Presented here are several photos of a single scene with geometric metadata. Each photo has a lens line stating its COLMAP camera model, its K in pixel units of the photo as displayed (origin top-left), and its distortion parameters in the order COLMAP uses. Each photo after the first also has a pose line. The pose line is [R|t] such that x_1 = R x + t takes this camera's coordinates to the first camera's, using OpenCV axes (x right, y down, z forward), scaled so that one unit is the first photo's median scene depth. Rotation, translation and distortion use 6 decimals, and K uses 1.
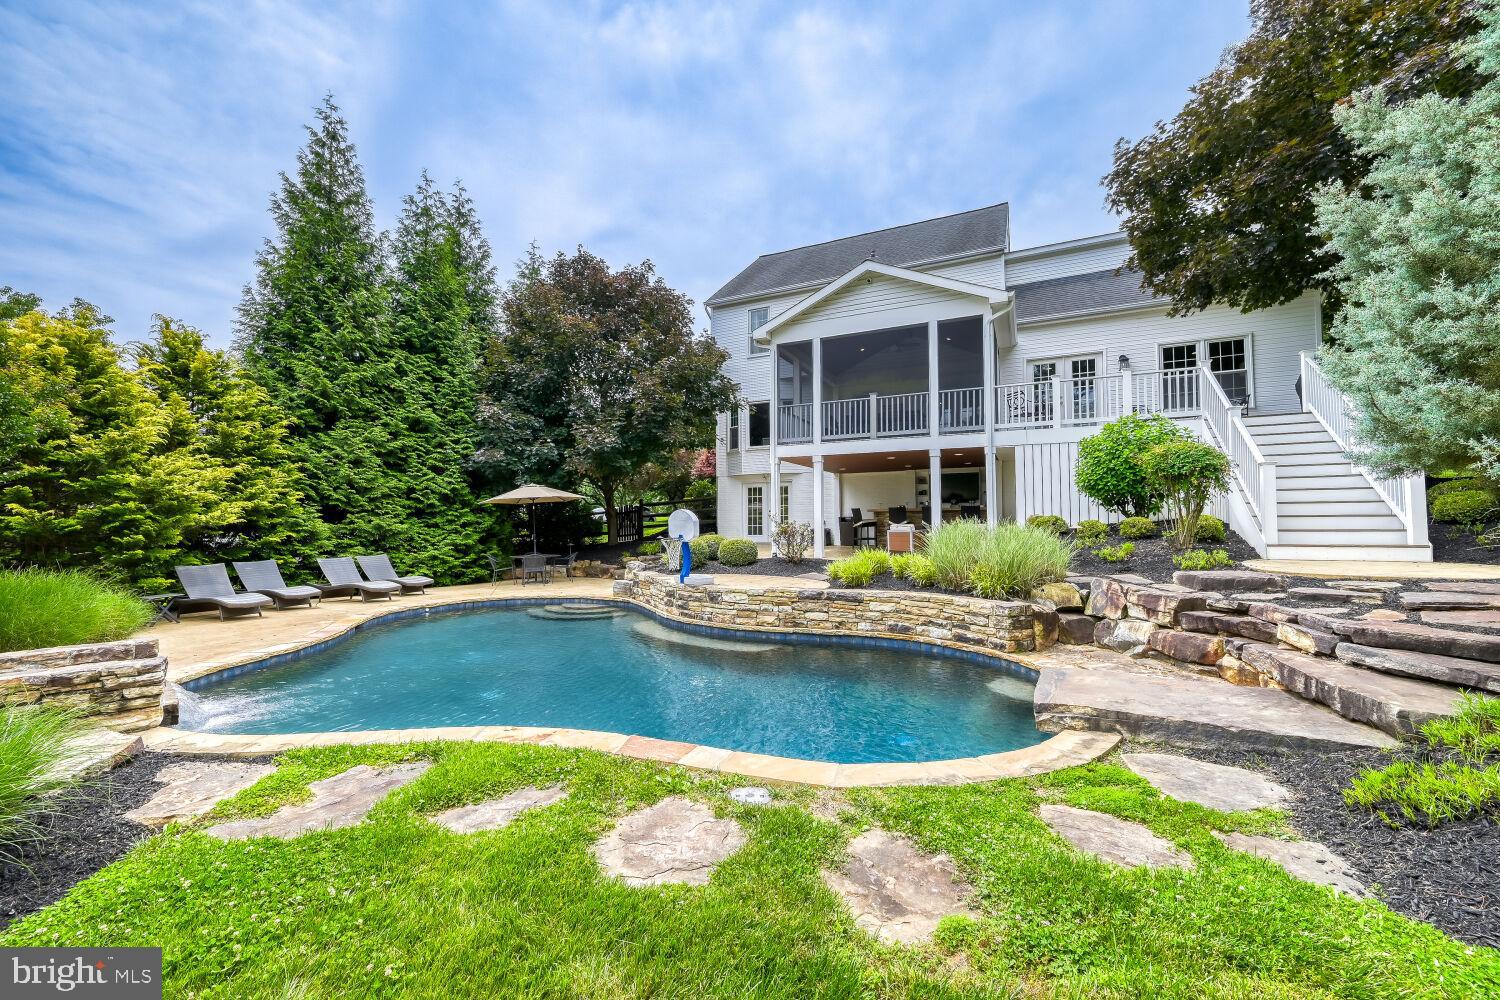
lens RADIAL K [[617.5, 0, 750.0], [0, 617.5, 500.0], [0, 0, 1]] dist [0.001361, 0.000055]
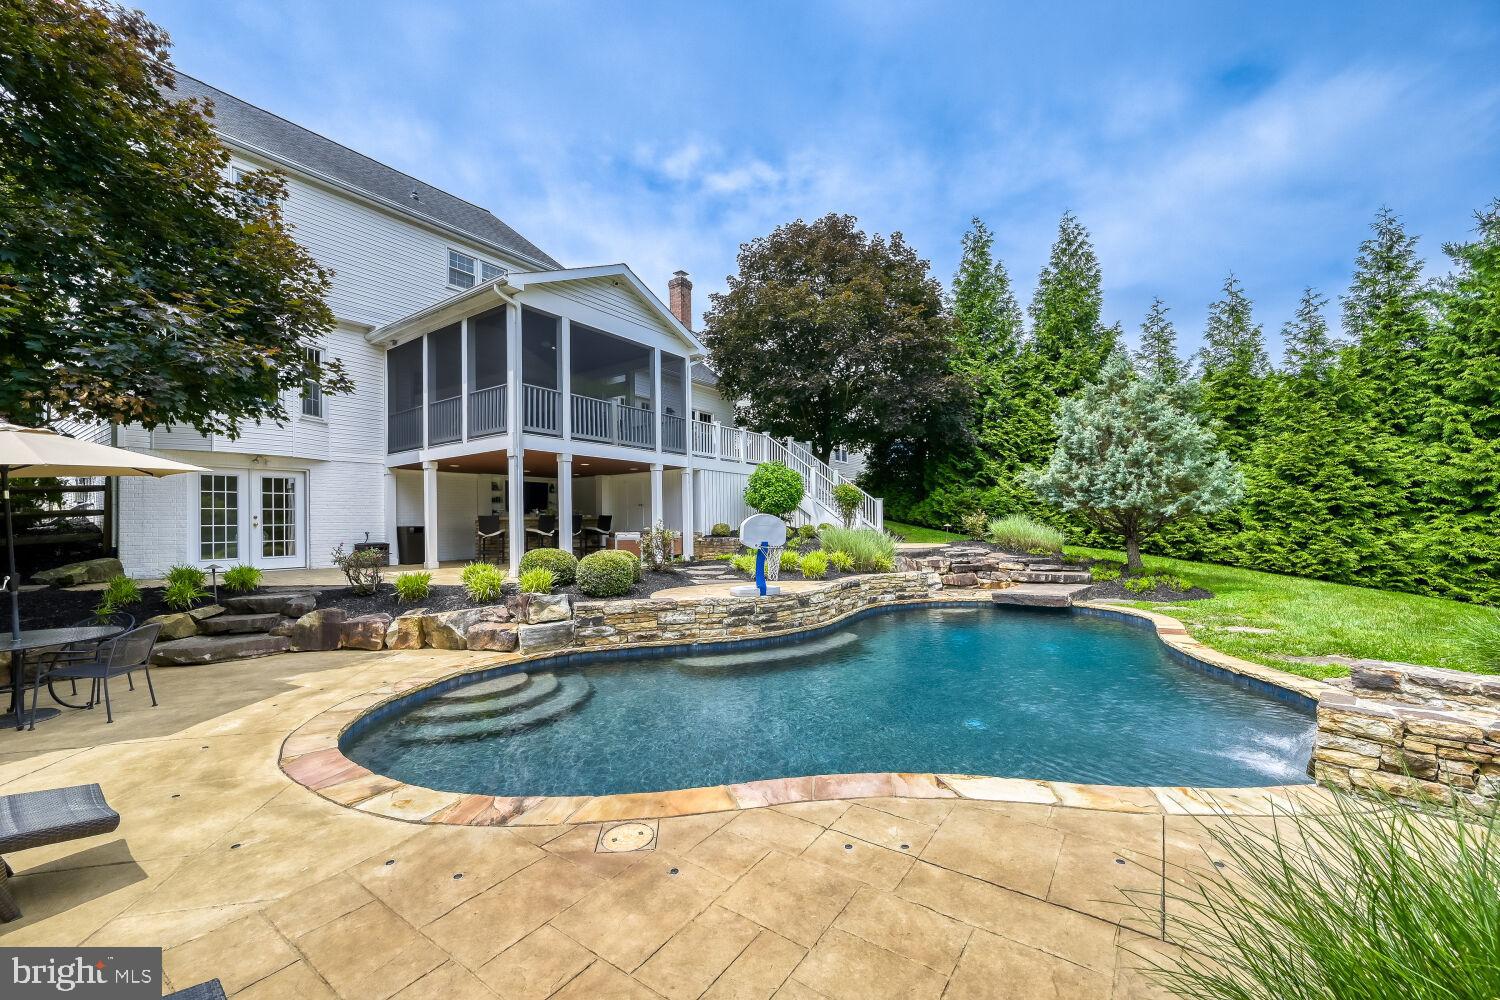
lens RADIAL K [[594.5, 0, 749.0], [0, 594.5, 528.4], [0, 0, 1]] dist [0.000388, 0.000021]
pose [[0.174250, -0.006089, 0.984683, -0.735299], [-0.019875, 0.999755, 0.009699, 0.021397], [-0.984501, -0.021260, 0.174086, 0.657988]]
